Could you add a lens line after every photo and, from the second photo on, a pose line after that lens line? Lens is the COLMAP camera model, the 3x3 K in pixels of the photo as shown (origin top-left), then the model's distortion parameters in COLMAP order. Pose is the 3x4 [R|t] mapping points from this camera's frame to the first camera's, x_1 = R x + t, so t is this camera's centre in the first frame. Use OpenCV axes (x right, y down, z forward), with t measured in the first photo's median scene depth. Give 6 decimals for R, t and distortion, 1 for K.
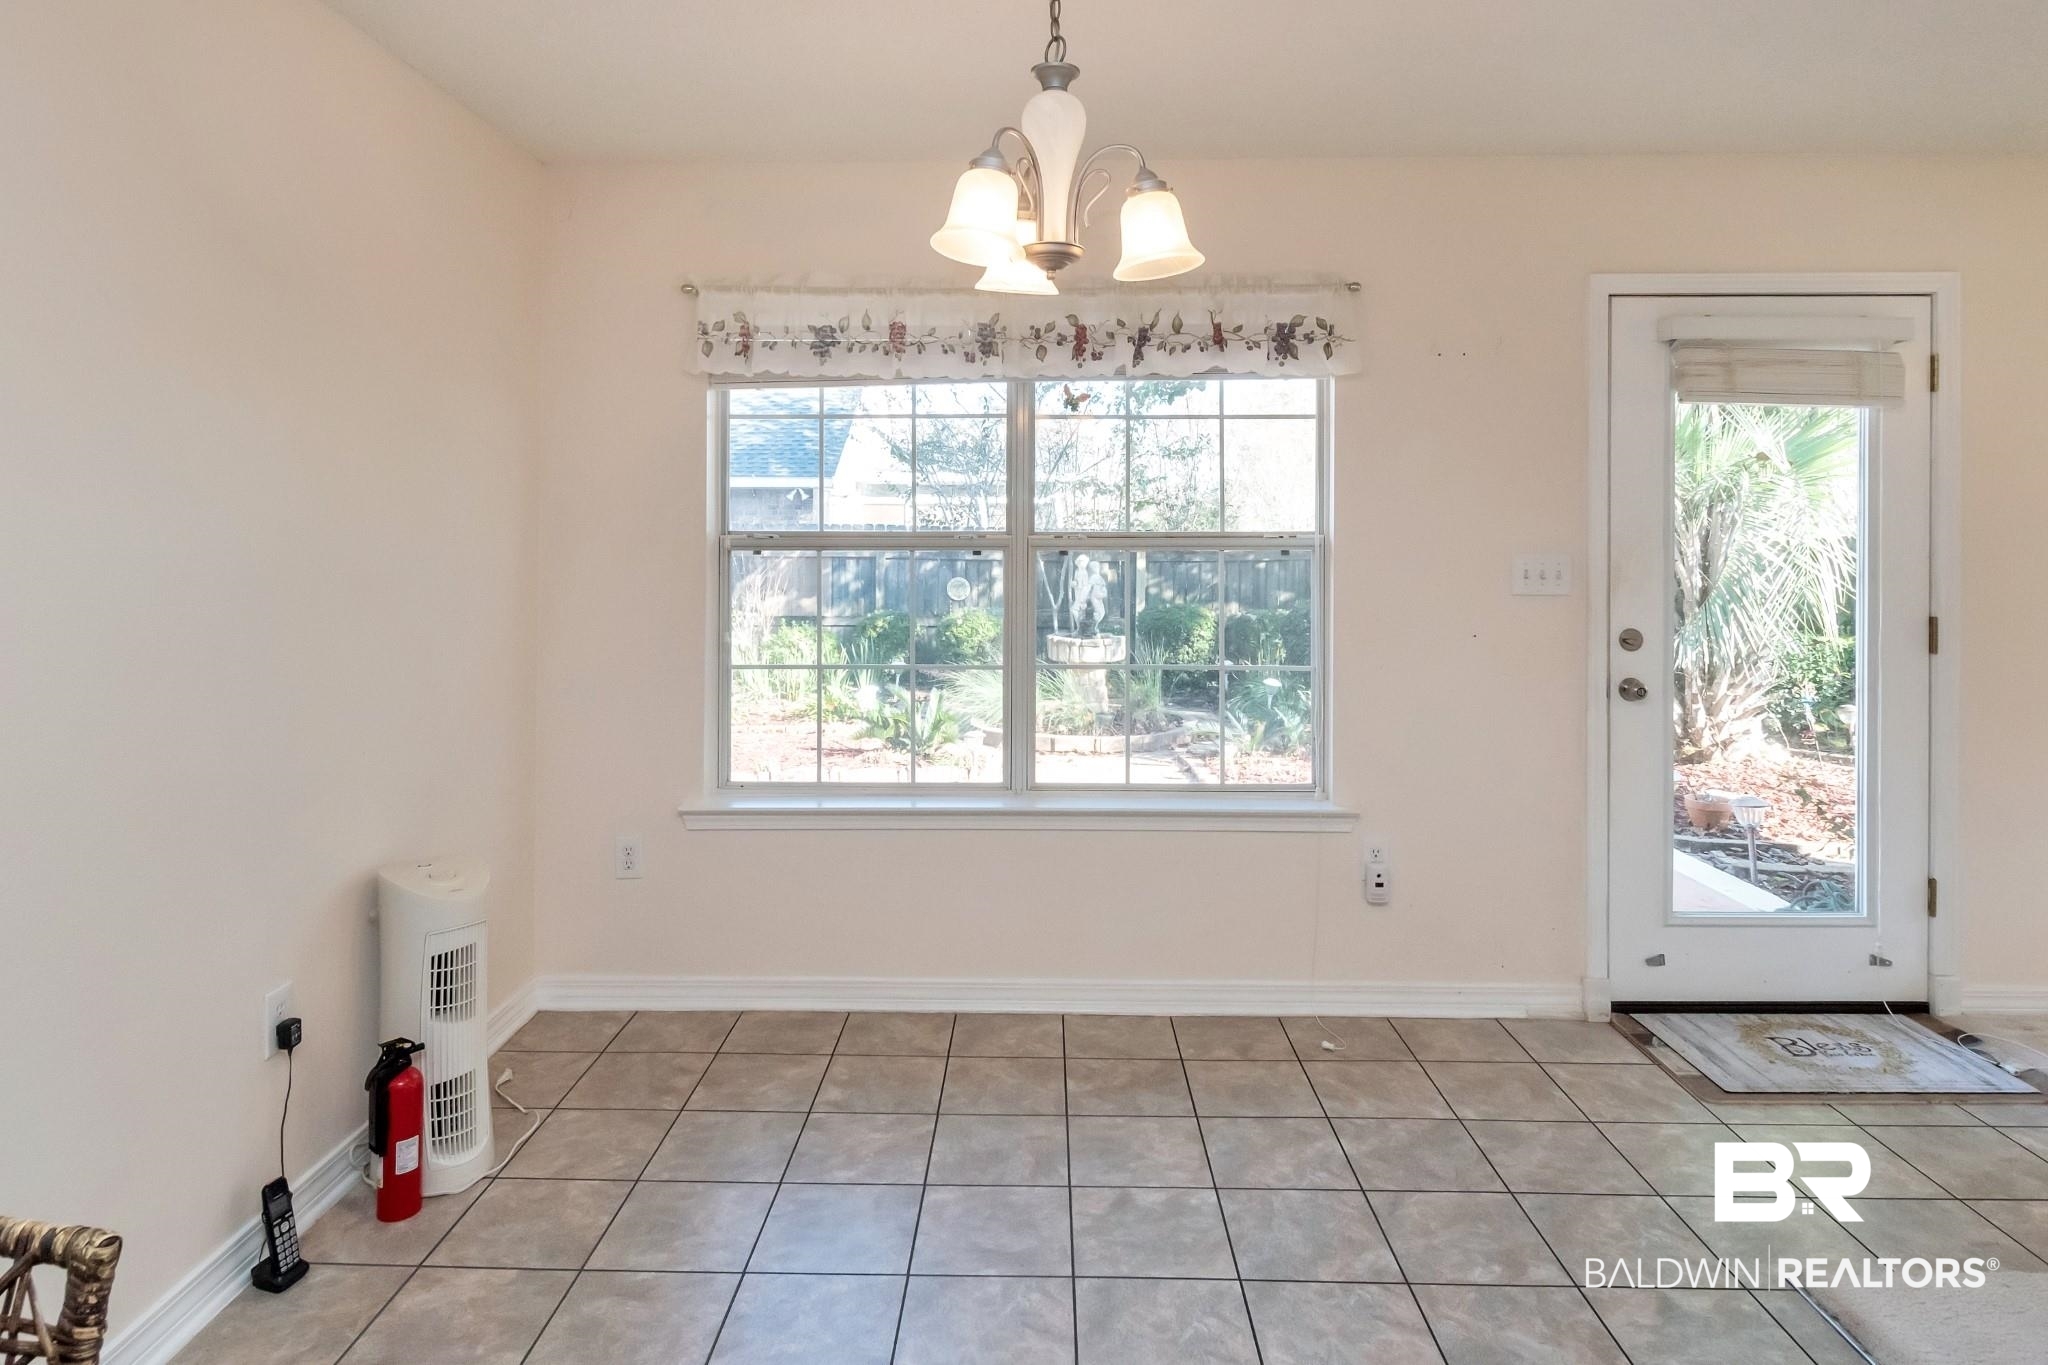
lens RADIAL K [[1186.4, 0, 1024.6], [0, 1186.4, 530.5], [0, 0, 1]] dist [-0.003329, -0.001645]
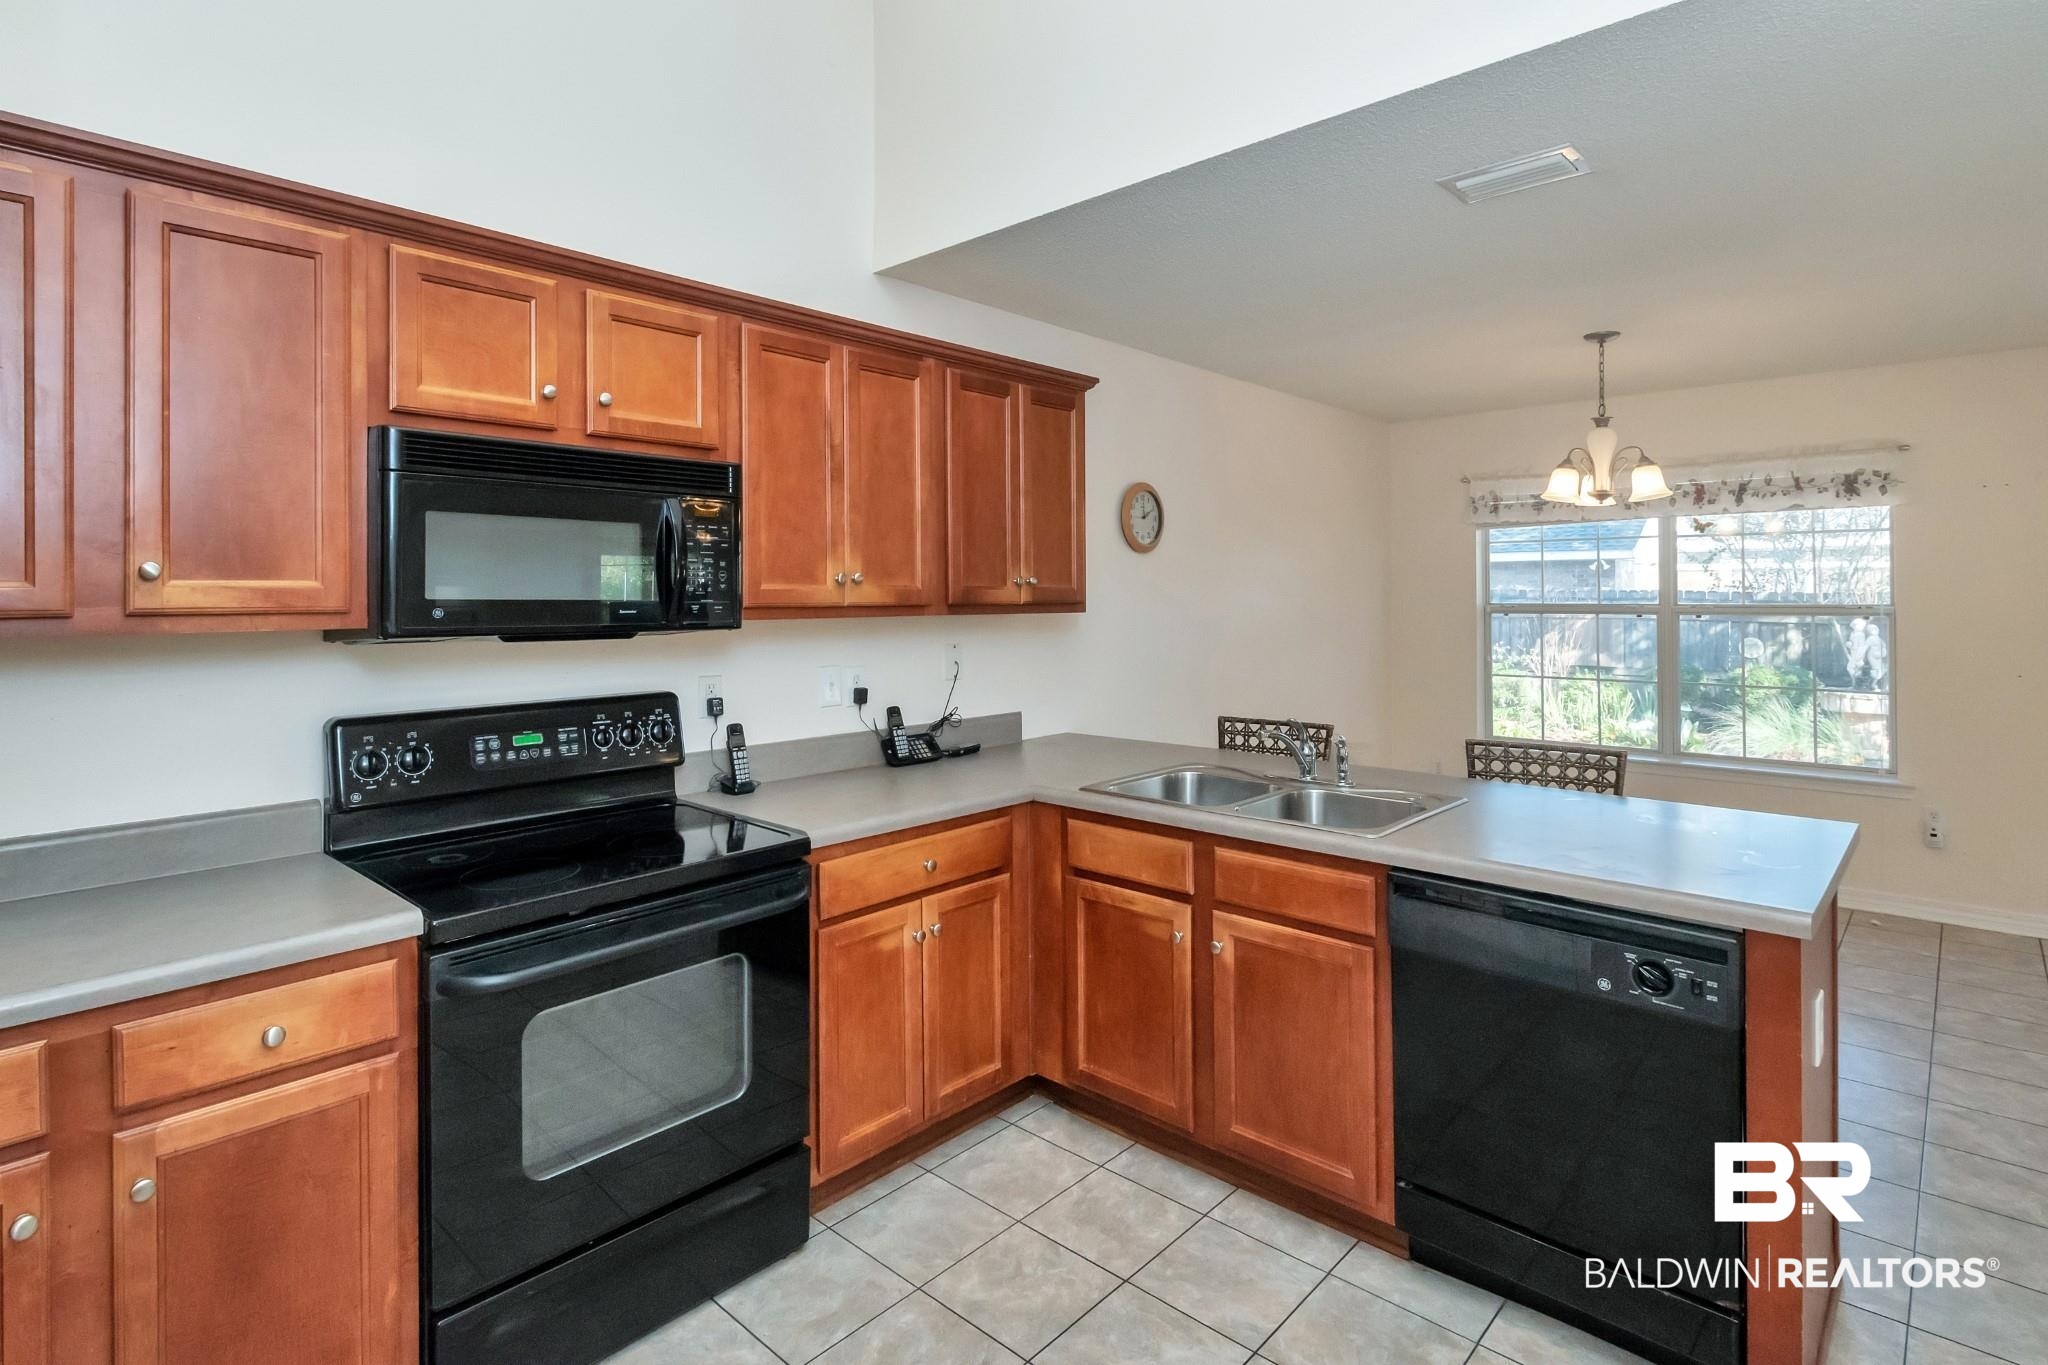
lens RADIAL K [[1025.6, 0, 1021.3], [0, 1025.6, 591.7], [0, 0, 1]] dist [-0.002337, -0.000454]
pose [[0.749114, -0.006893, -0.662405, 0.289557], [0.005241, 0.999976, -0.004478, -0.015446], [0.662420, -0.000117, 0.749132, -0.758604]]
